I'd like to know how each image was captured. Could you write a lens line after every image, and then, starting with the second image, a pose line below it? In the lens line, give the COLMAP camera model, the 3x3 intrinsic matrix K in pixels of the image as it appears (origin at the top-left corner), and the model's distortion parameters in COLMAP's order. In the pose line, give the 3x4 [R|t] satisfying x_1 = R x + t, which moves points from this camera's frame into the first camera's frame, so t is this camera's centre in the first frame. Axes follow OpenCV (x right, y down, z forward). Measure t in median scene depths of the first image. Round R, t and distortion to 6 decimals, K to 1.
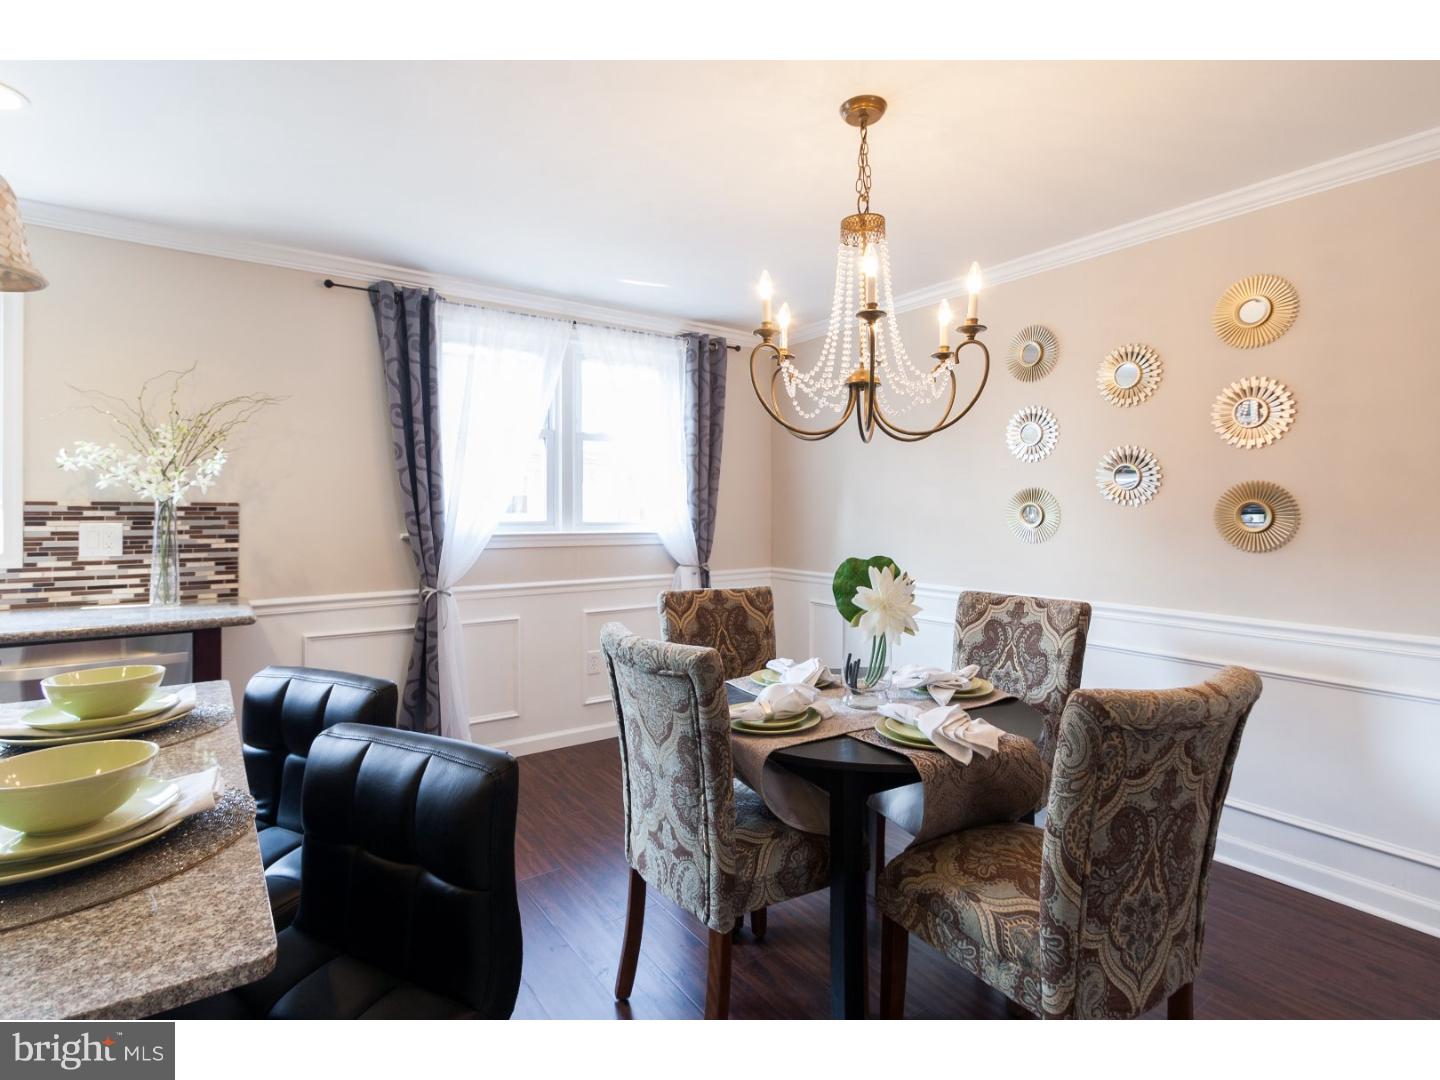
lens RADIAL K [[716.2, 0, 716.8], [0, 716.2, 504.3], [0, 0, 1]] dist [-0.003333, -0.001390]
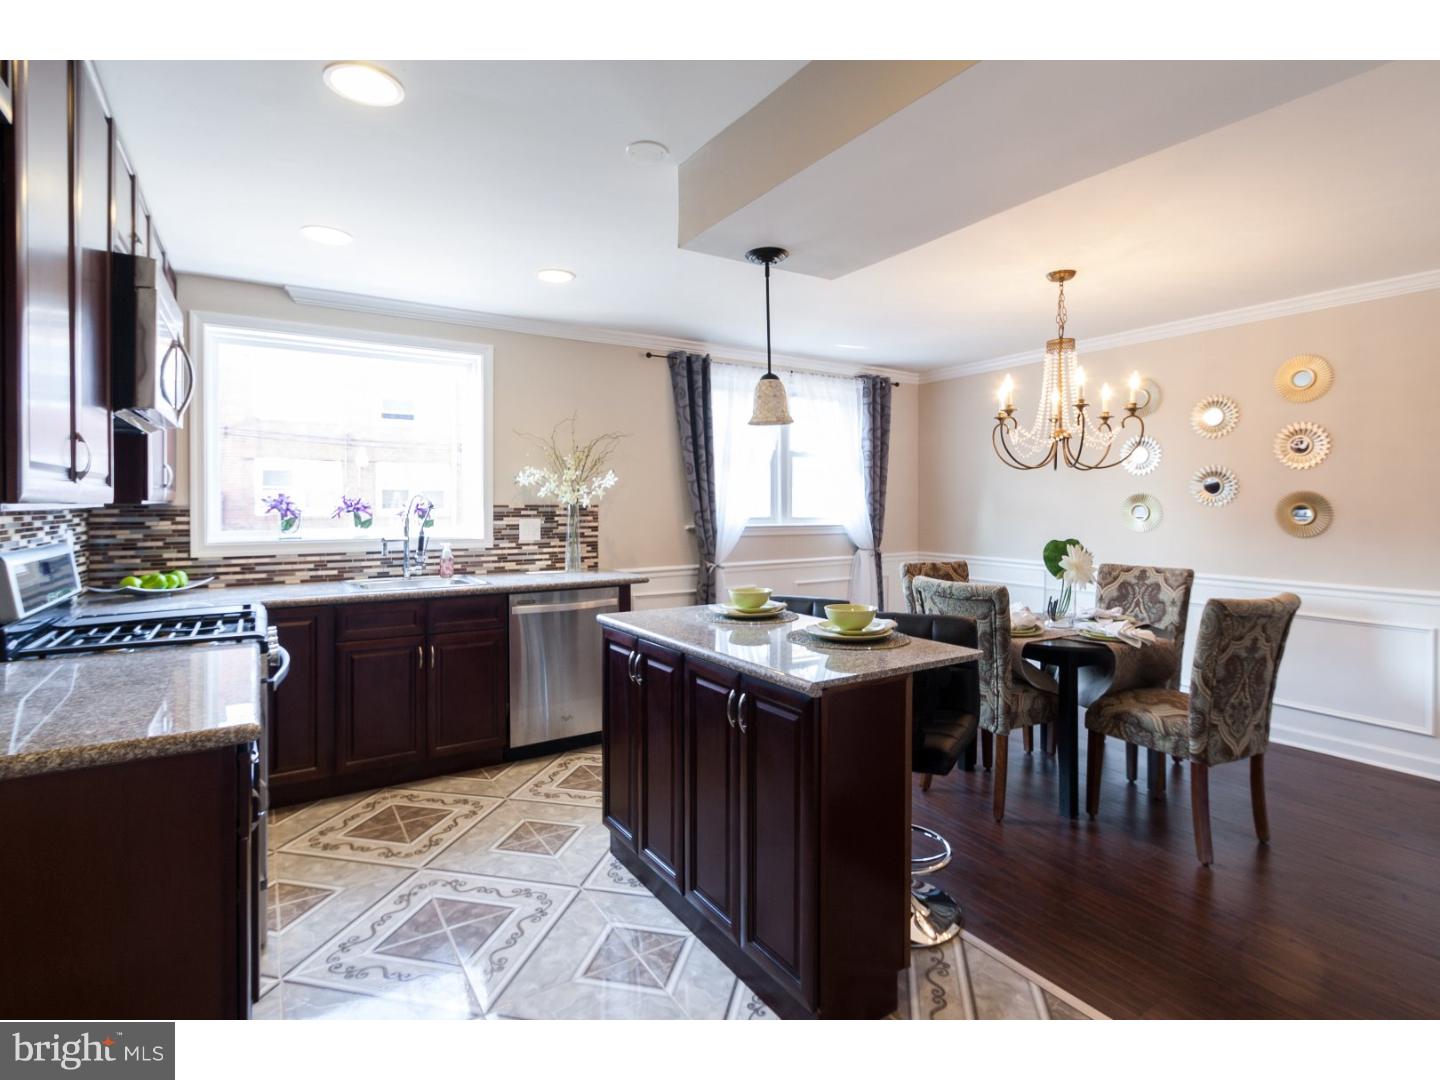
lens RADIAL K [[716.2, 0, 716.8], [0, 716.2, 504.3], [0, 0, 1]] dist [-0.003333, -0.001390]
pose [[0.998617, -0.001715, -0.052545, -0.350593], [0.002269, 0.999942, 0.010498, -0.019068], [0.052524, -0.010603, 0.998563, -0.494905]]
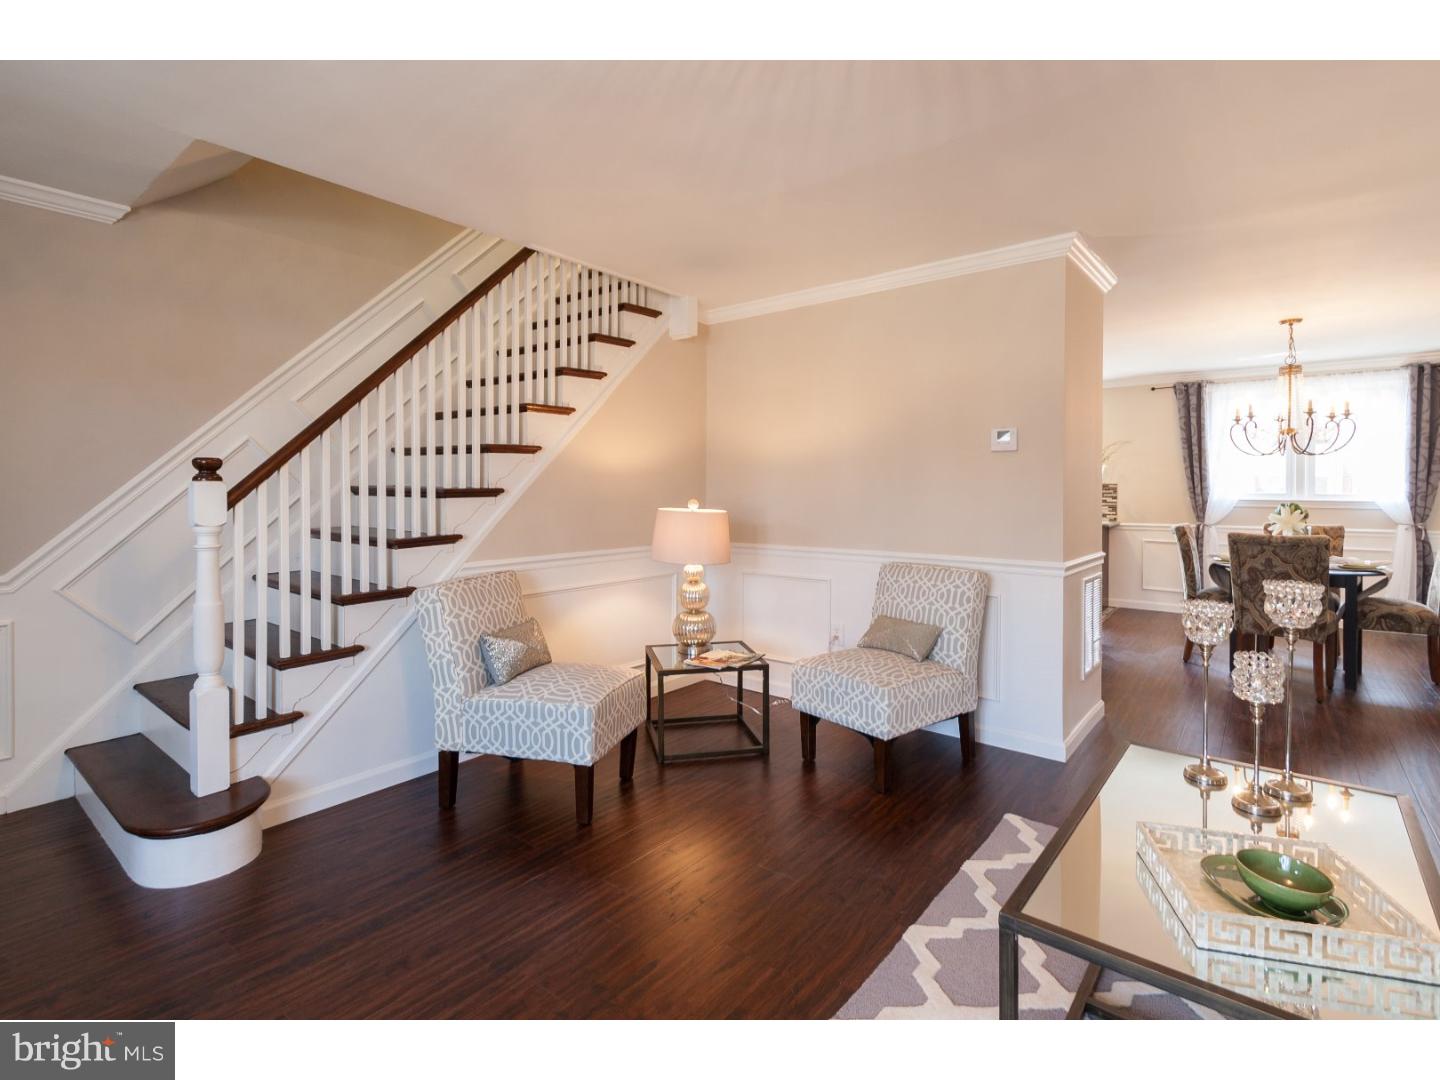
lens RADIAL K [[677.5, 0, 731.0], [0, 677.5, 494.2], [0, 0, 1]] dist [-0.001688, -0.000471]
pose [[0.280928, 0.006090, -0.959710, 1.270604], [0.004095, 0.999963, 0.007544, 0.011149], [0.959720, -0.006049, 0.280893, -1.002045]]
